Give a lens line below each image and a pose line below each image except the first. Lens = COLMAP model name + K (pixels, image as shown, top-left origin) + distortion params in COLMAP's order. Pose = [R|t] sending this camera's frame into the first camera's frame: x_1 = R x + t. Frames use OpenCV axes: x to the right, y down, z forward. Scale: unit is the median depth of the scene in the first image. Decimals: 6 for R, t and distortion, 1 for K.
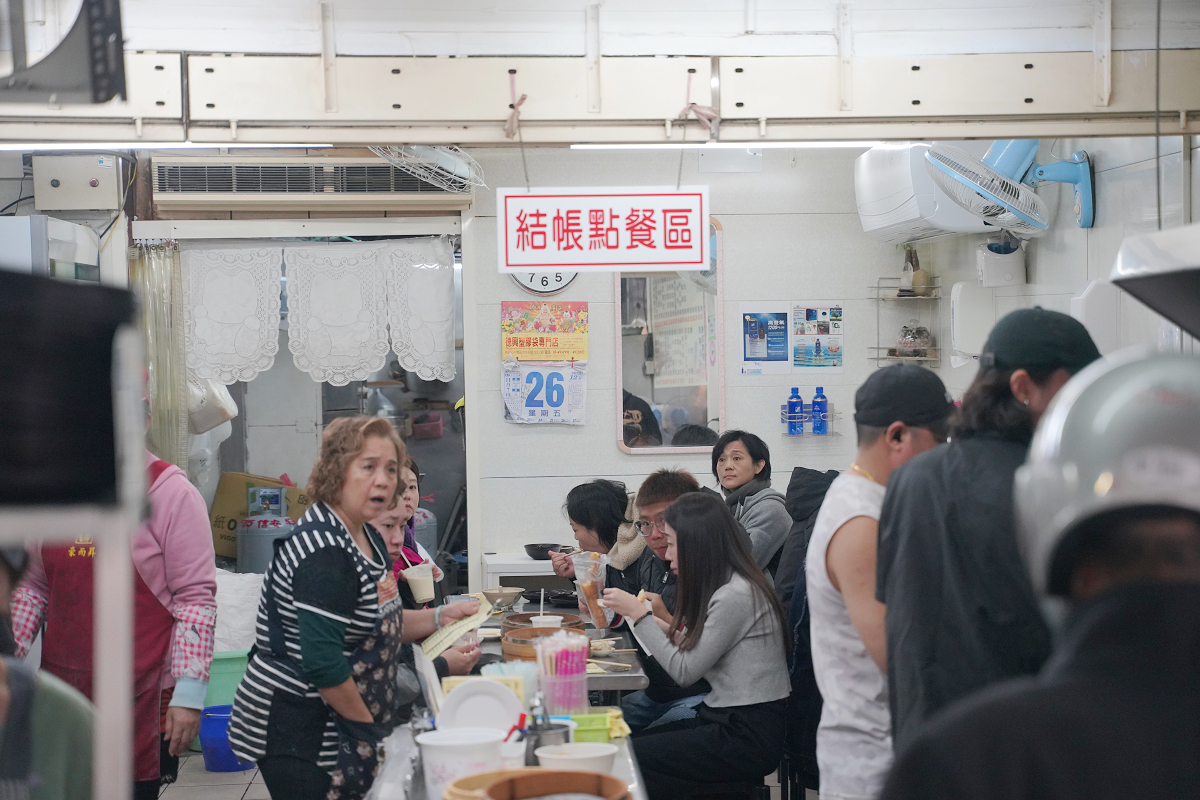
lens RADIAL K [[2502.2, 0, 600.0], [0, 2502.2, 400.0], [0, 0, 1]] dist [0.021767, 0.044459]
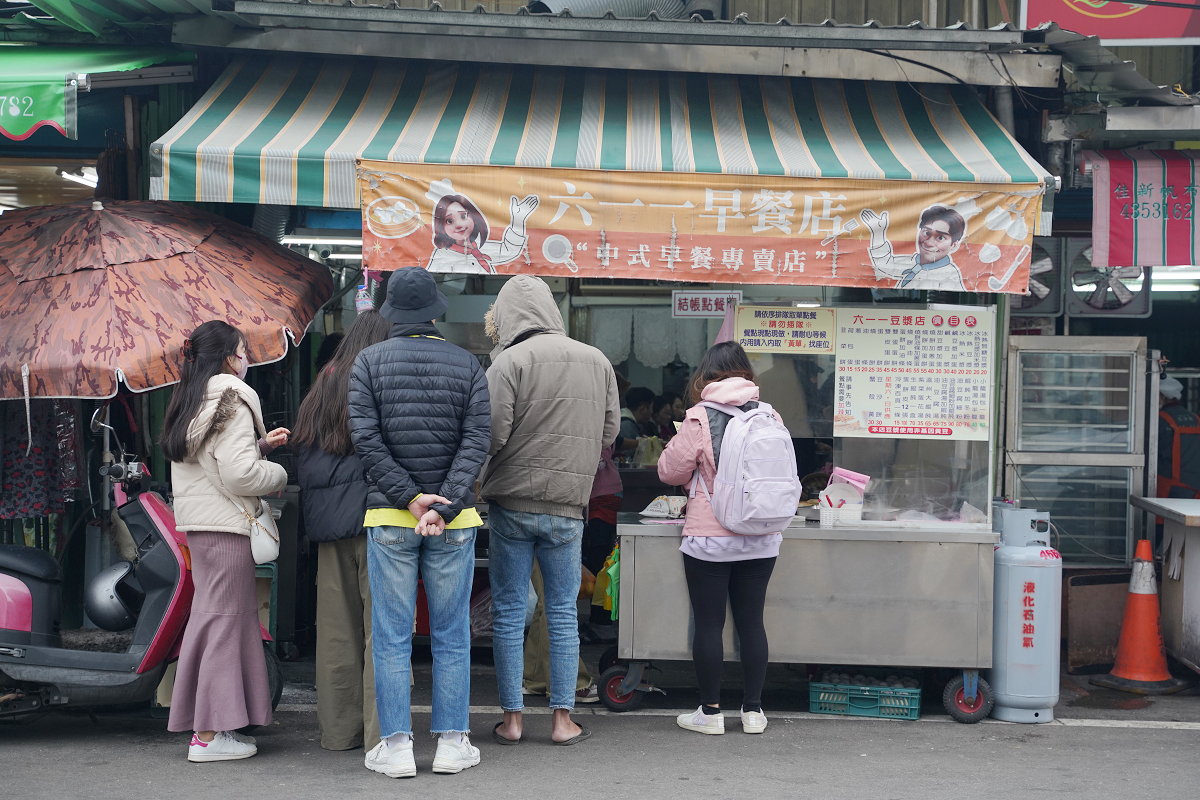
lens RADIAL K [[1864.6, 0, 600.0], [0, 1864.6, 400.0], [0, 0, 1]] dist [0.180424, 0.017059]
pose [[0.981176, 0.026900, -0.191231, 0.184949], [-0.029414, 0.999514, -0.010318, 0.045115], [0.190861, 0.015749, 0.981491, -0.748989]]
